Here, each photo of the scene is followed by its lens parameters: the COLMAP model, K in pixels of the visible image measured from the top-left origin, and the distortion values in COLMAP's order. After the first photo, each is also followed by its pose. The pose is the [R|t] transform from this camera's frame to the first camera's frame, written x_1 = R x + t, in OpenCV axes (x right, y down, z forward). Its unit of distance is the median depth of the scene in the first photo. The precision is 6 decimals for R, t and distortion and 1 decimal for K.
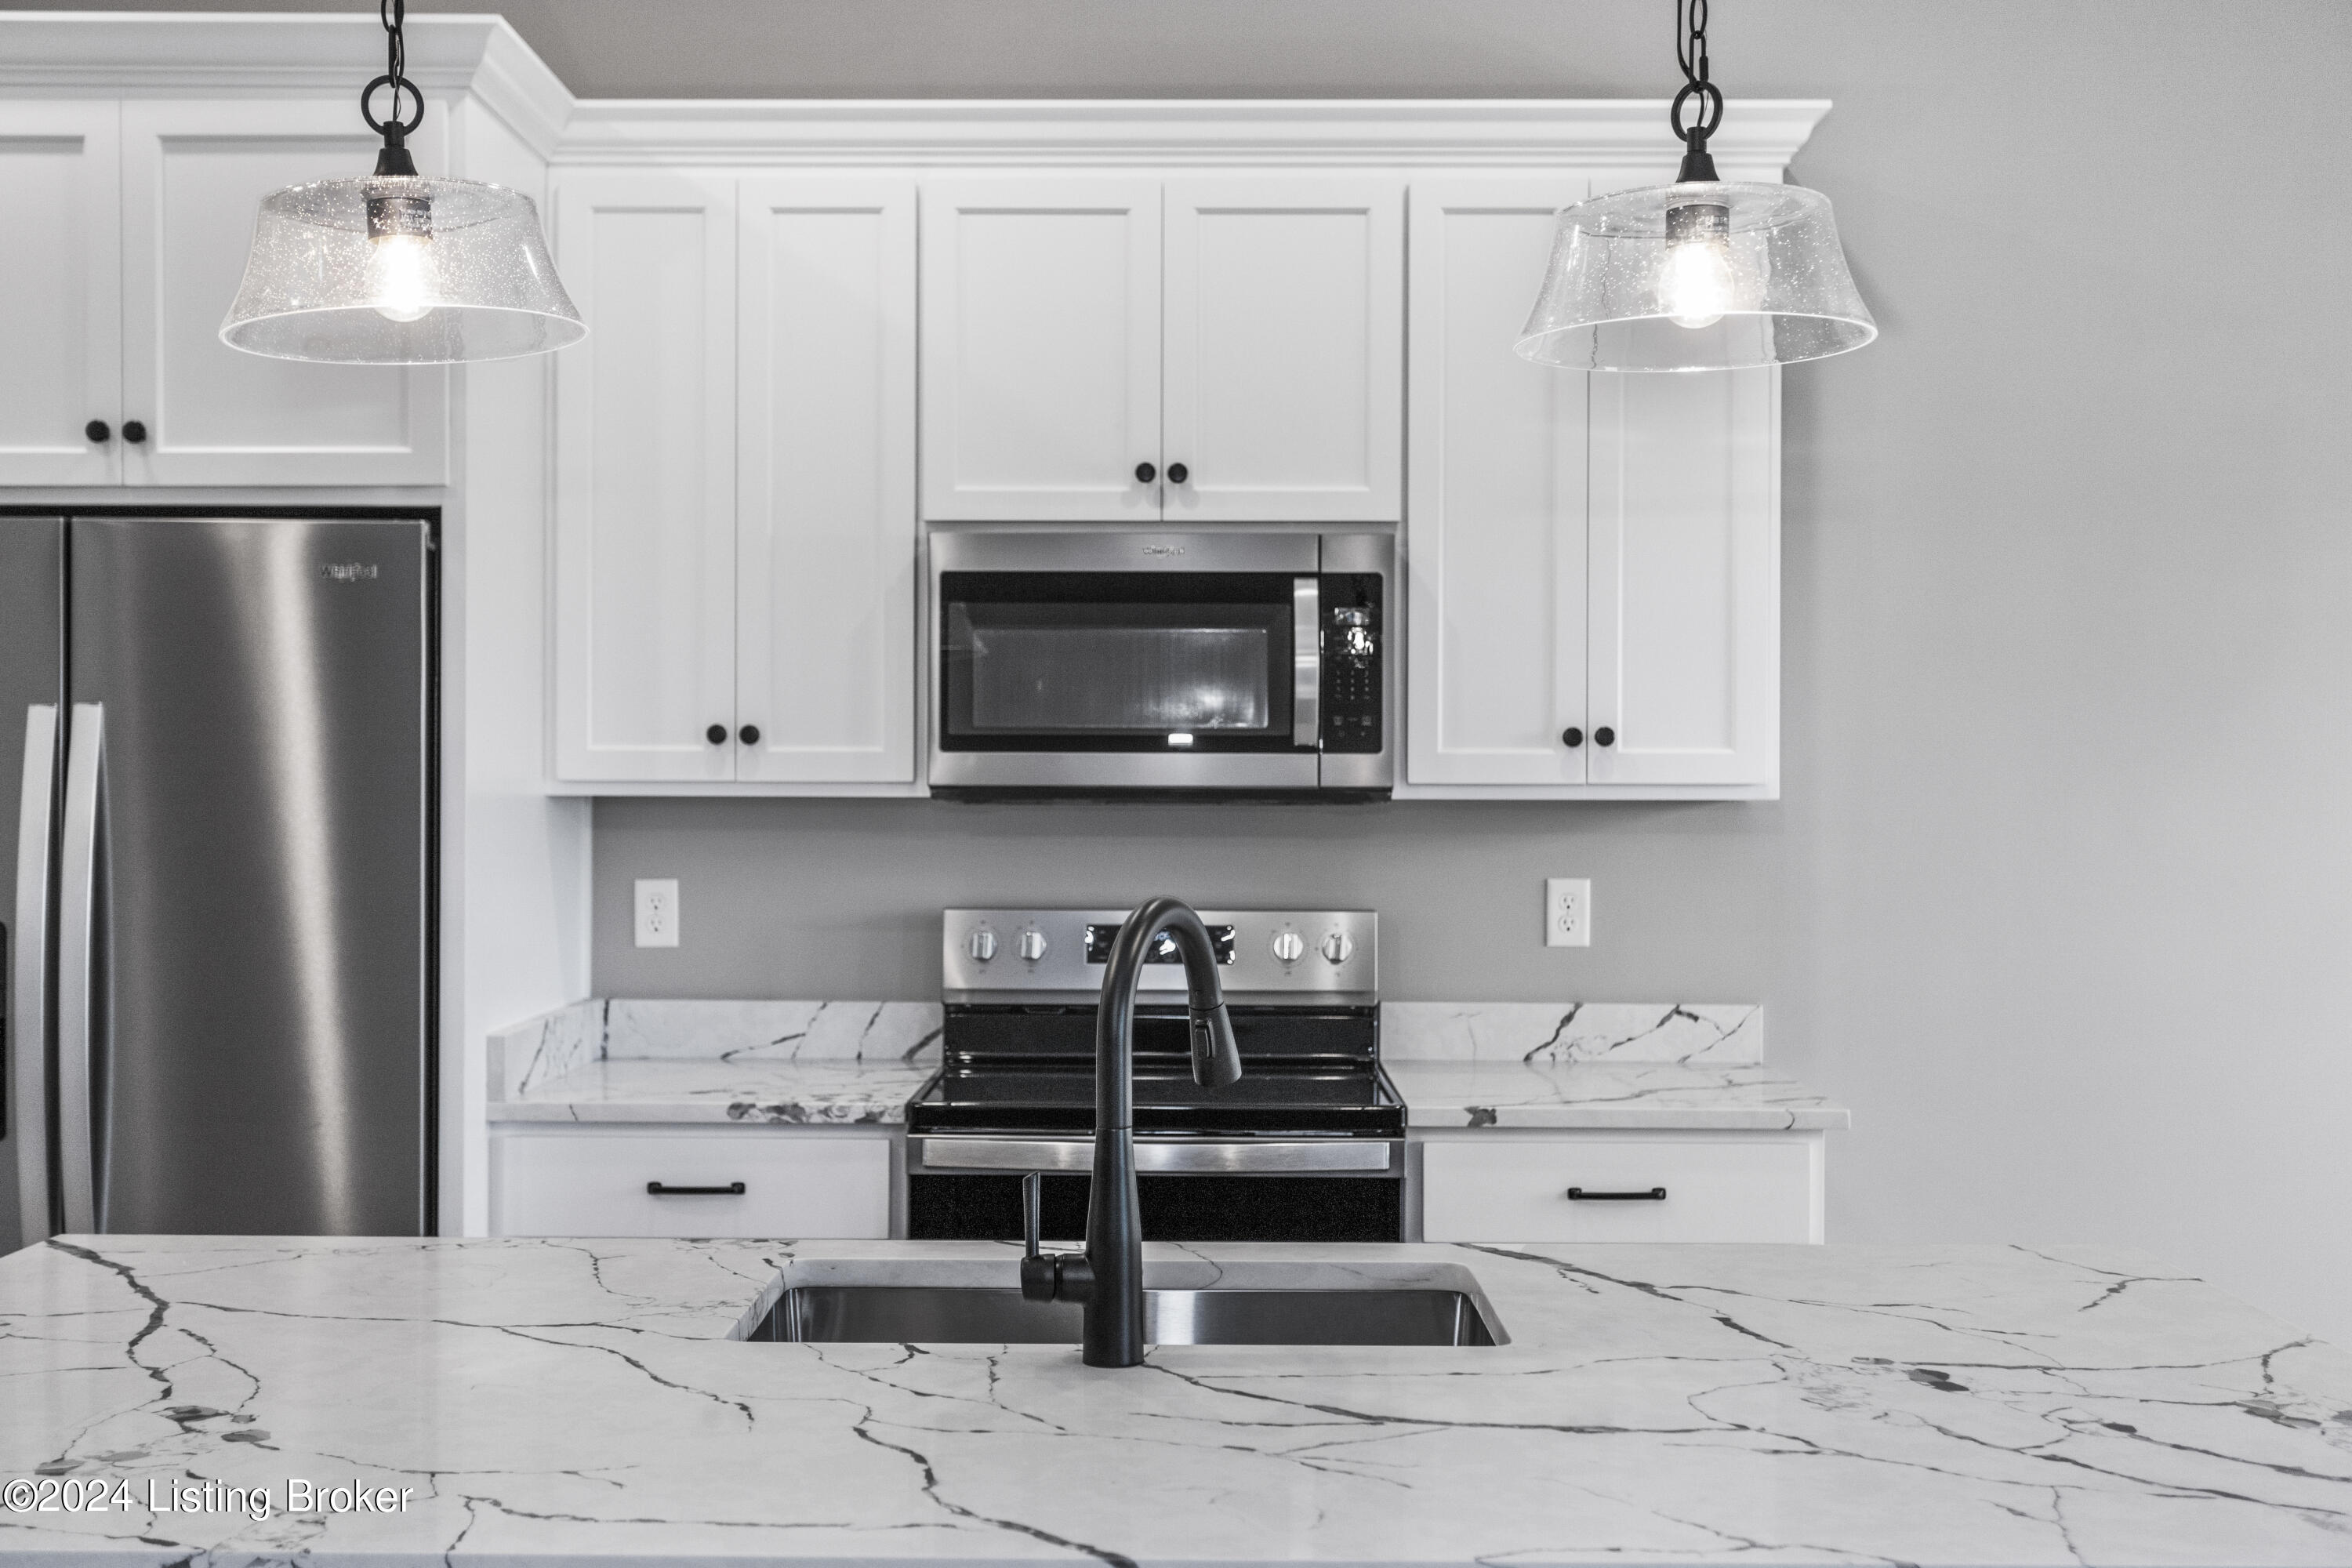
lens RADIAL K [[2498.5, 0, 1183.3], [0, 2498.5, 788.3], [0, 0, 1]] dist [0.012129, 0.000000]
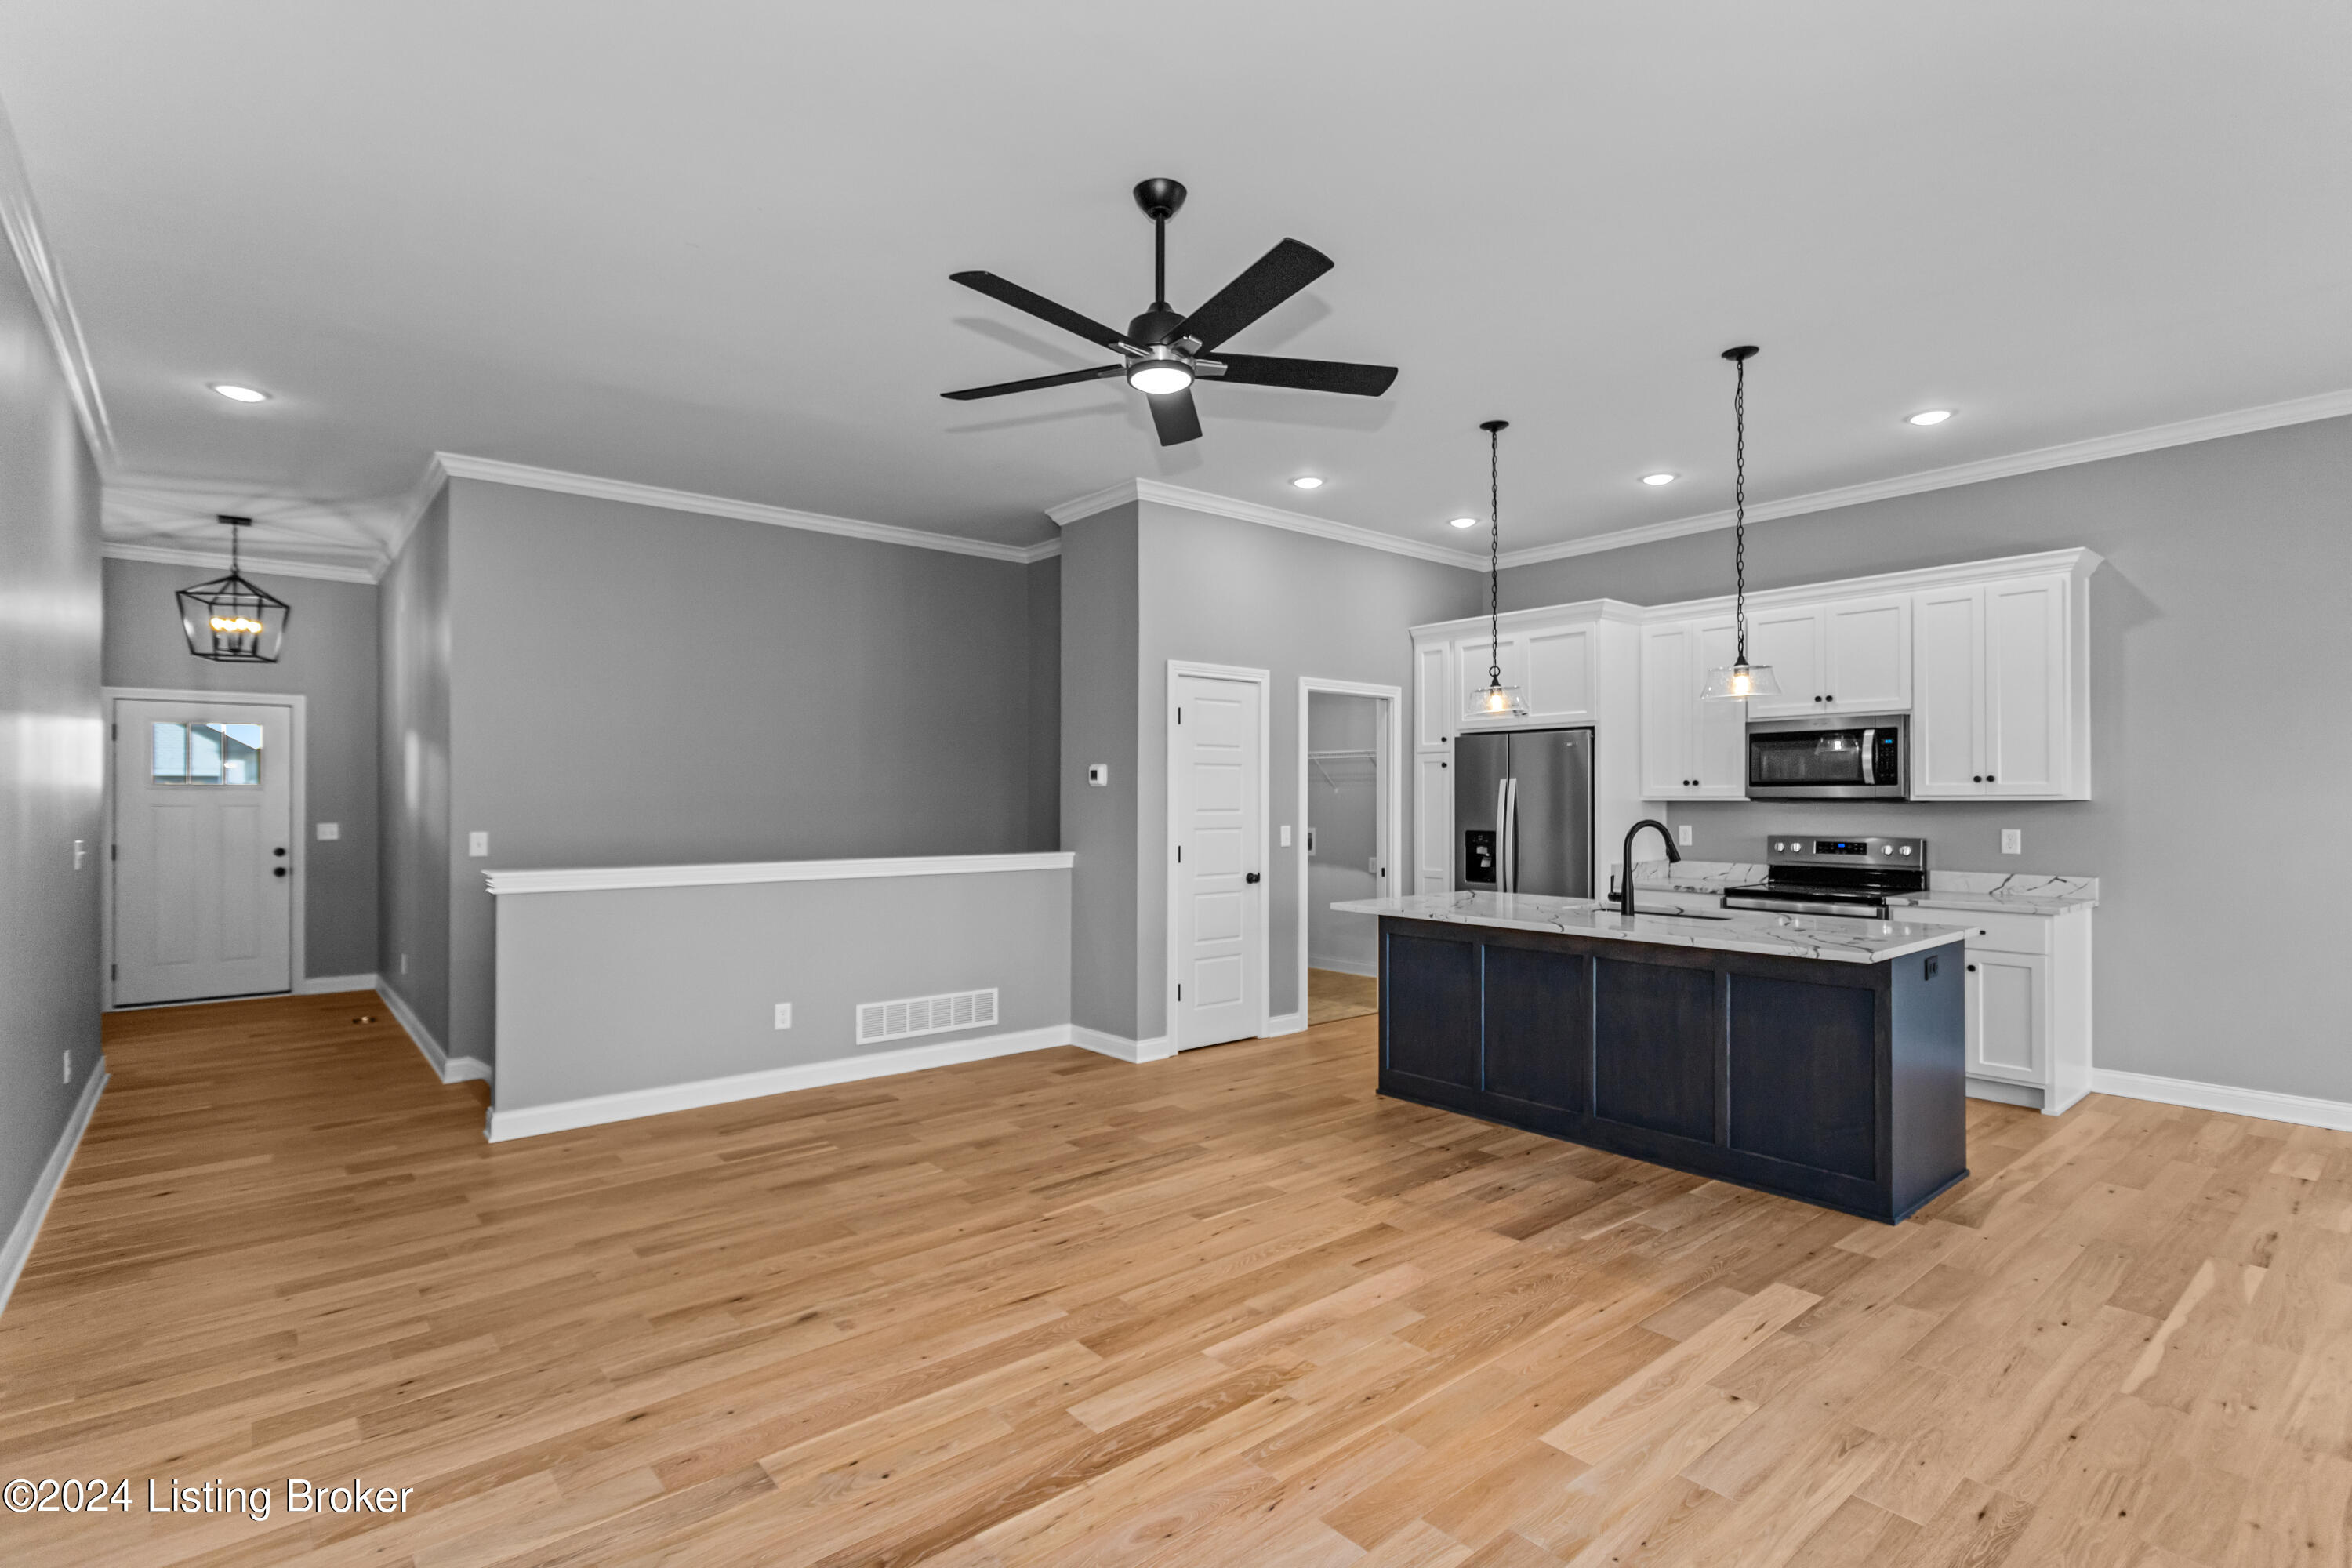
lens RADIAL K [[1126.2, 0, 1181.2], [0, 1126.2, 791.3], [0, 0, 1]] dist [-0.000297, 0.001106]
pose [[0.653207, -0.010823, -0.757102, 0.529171], [0.001786, 0.999917, -0.012752, 0.008870], [0.757177, 0.006978, 0.653172, -0.544980]]
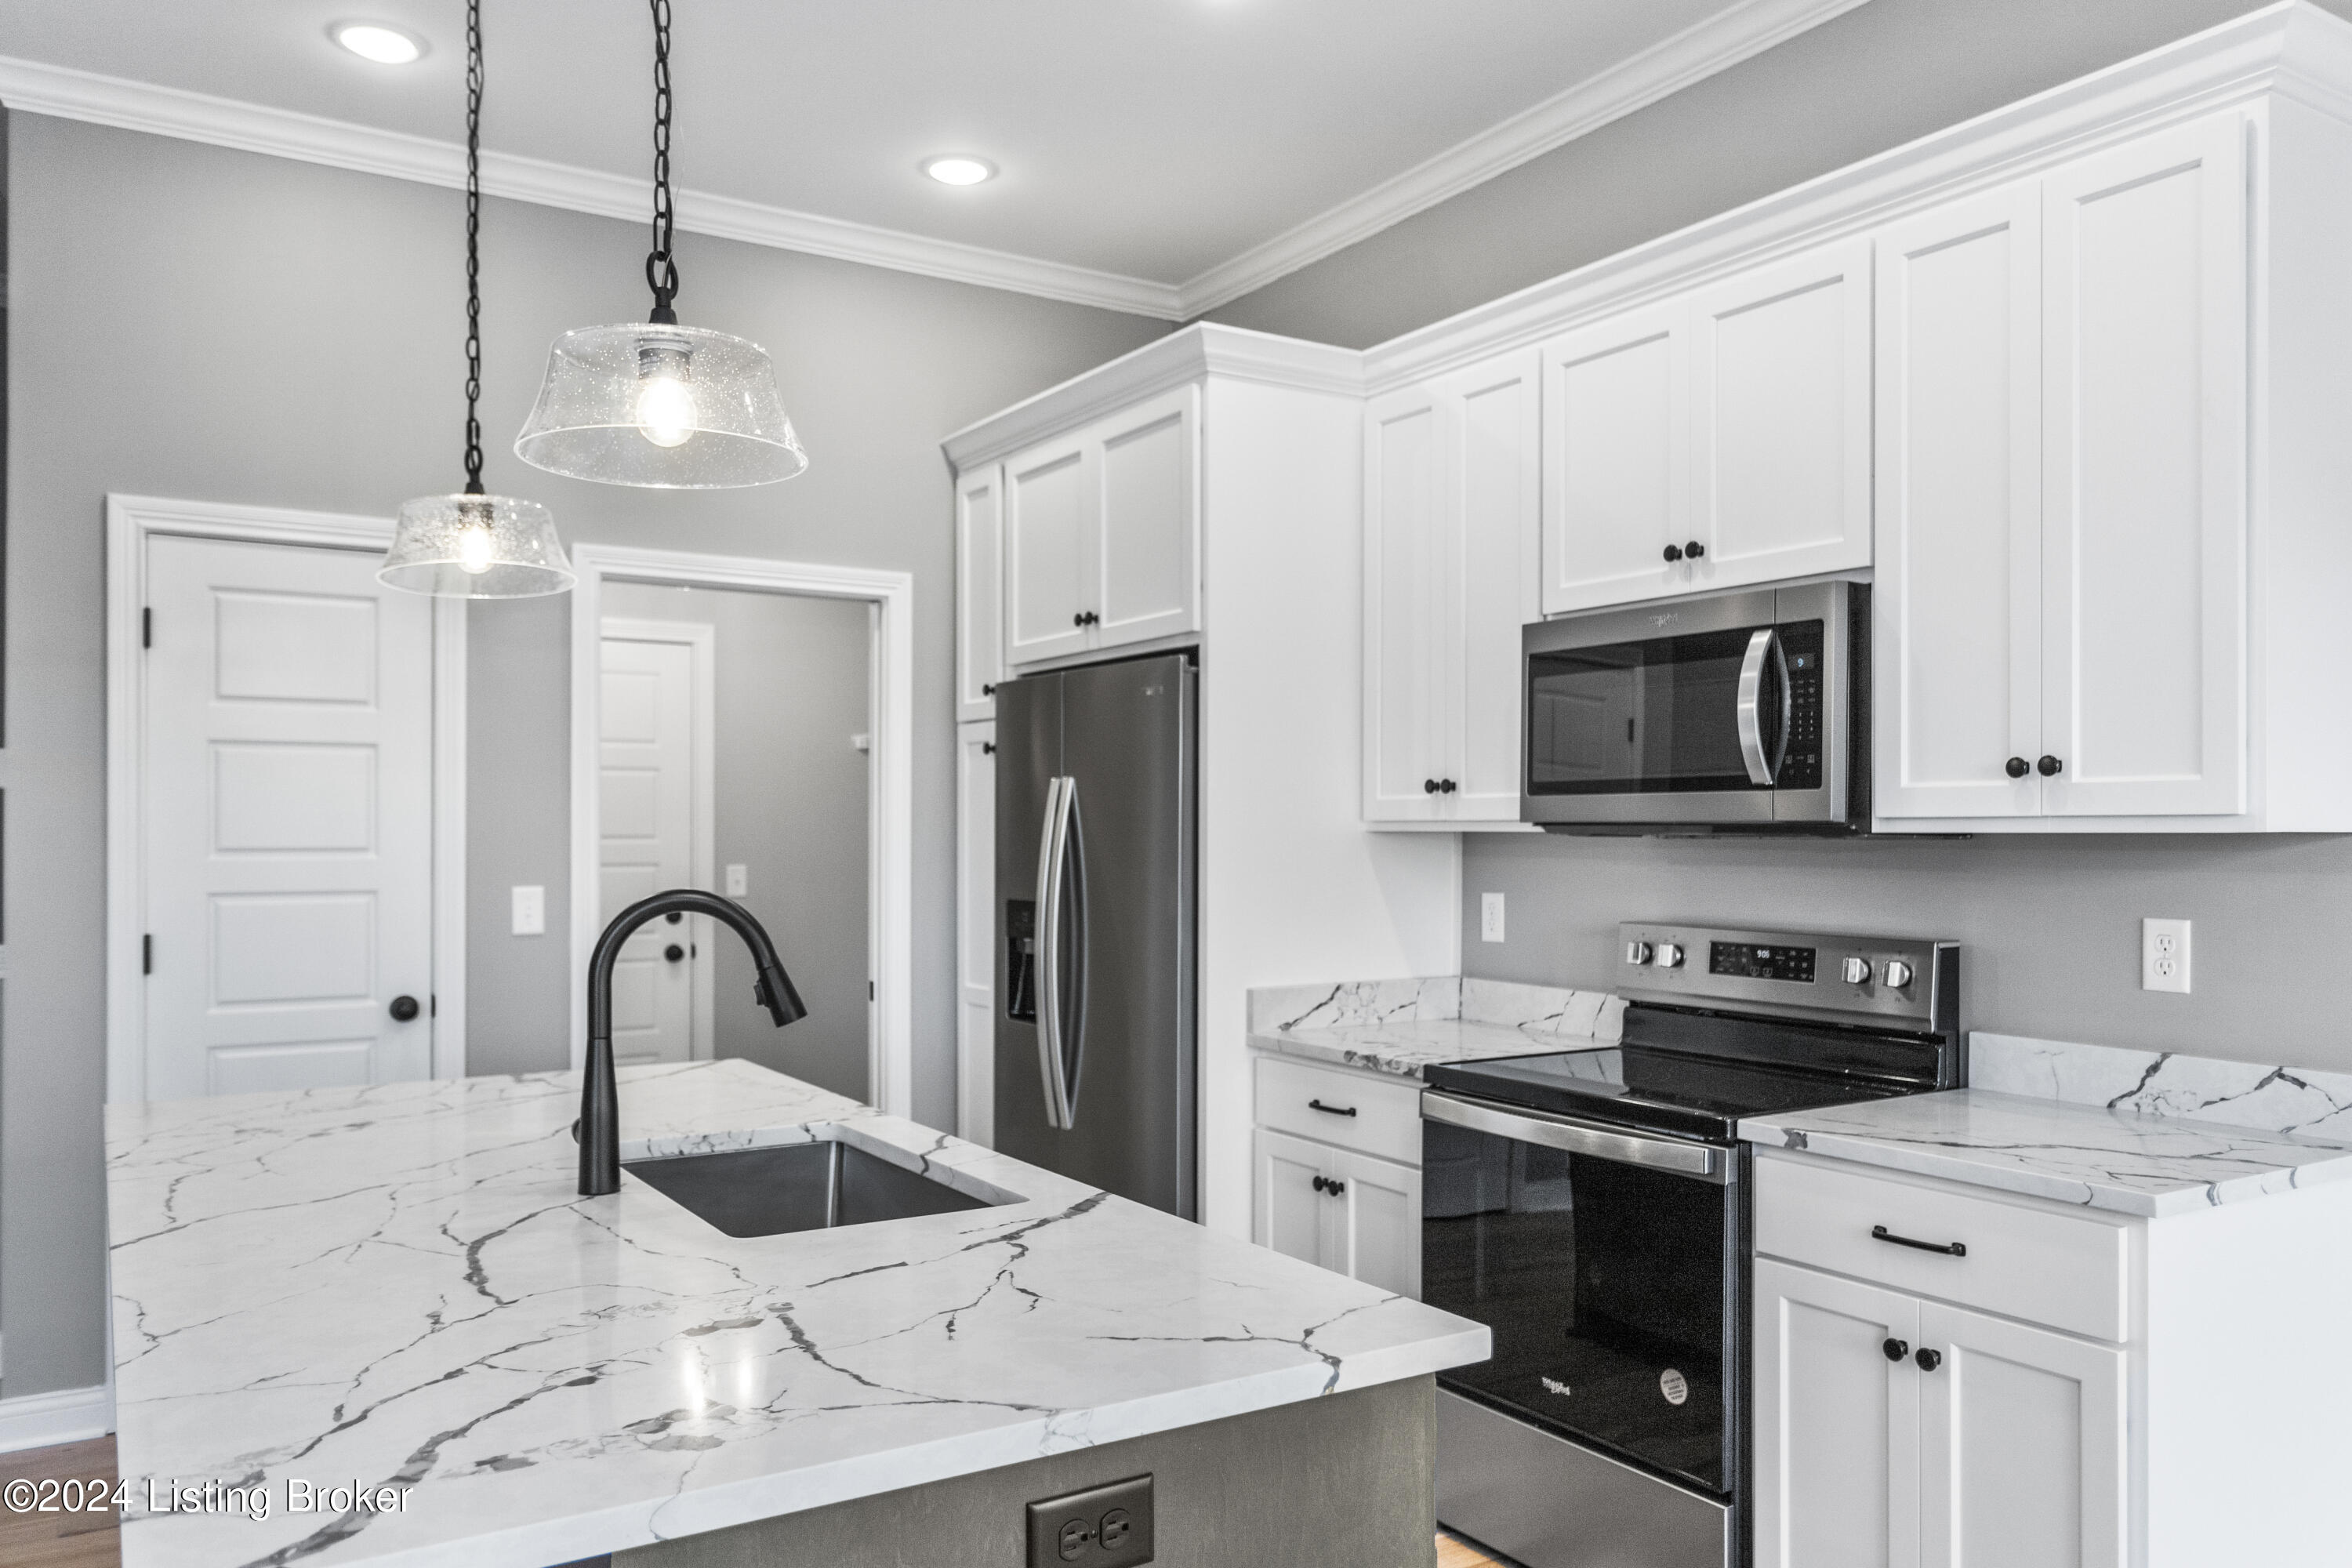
lens RADIAL K [[1717.8, 0, 1187.3], [0, 1717.8, 822.6], [0, 0, 1]] dist [0.000974, 0.001154]
pose [[0.543046, -0.006479, -0.839678, 0.522584], [-0.001020, 0.999964, -0.008375, 0.006325], [0.839702, 0.005405, 0.543020, 0.365051]]
